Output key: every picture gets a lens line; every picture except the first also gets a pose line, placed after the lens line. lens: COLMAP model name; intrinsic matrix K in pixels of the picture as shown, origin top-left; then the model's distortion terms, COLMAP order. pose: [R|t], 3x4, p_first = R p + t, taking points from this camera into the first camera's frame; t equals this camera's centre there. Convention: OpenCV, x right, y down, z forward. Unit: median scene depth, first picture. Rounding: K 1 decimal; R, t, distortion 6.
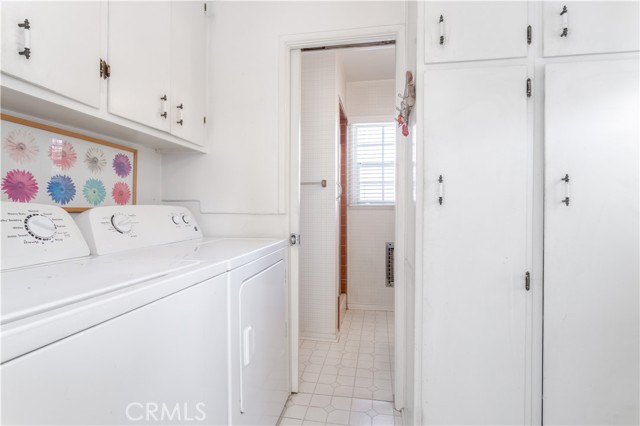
lens RADIAL K [[314.7, 0, 318.6], [0, 314.7, 210.5], [0, 0, 1]] dist [-0.000453, 0.000235]
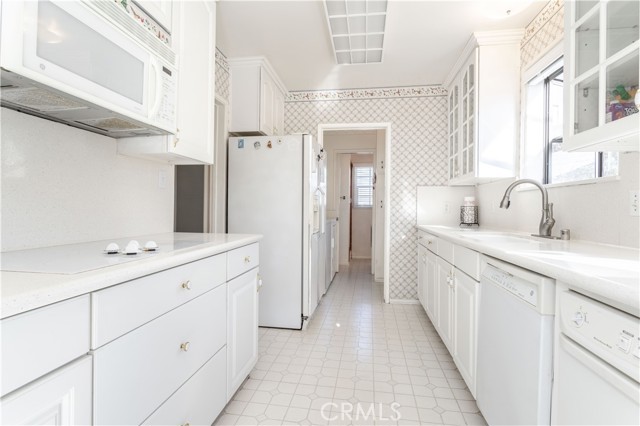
lens RADIAL K [[314.7, 0, 318.6], [0, 314.7, 210.5], [0, 0, 1]] dist [-0.000453, 0.000235]
pose [[0.999595, 0.010616, 0.026413, -0.182862], [-0.010568, 0.999942, -0.001963, 0.011506], [-0.026433, 0.001683, 0.999649, -1.027483]]
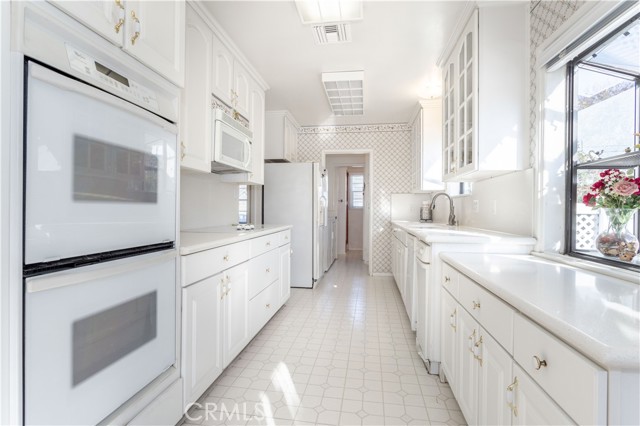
lens RADIAL K [[314.7, 0, 318.6], [0, 314.7, 210.5], [0, 0, 1]] dist [-0.000453, 0.000235]
pose [[0.999626, 0.005962, 0.026673, -0.214044], [-0.005858, 0.999975, -0.003987, 0.013089], [-0.026696, 0.003830, 0.999636, -1.481941]]
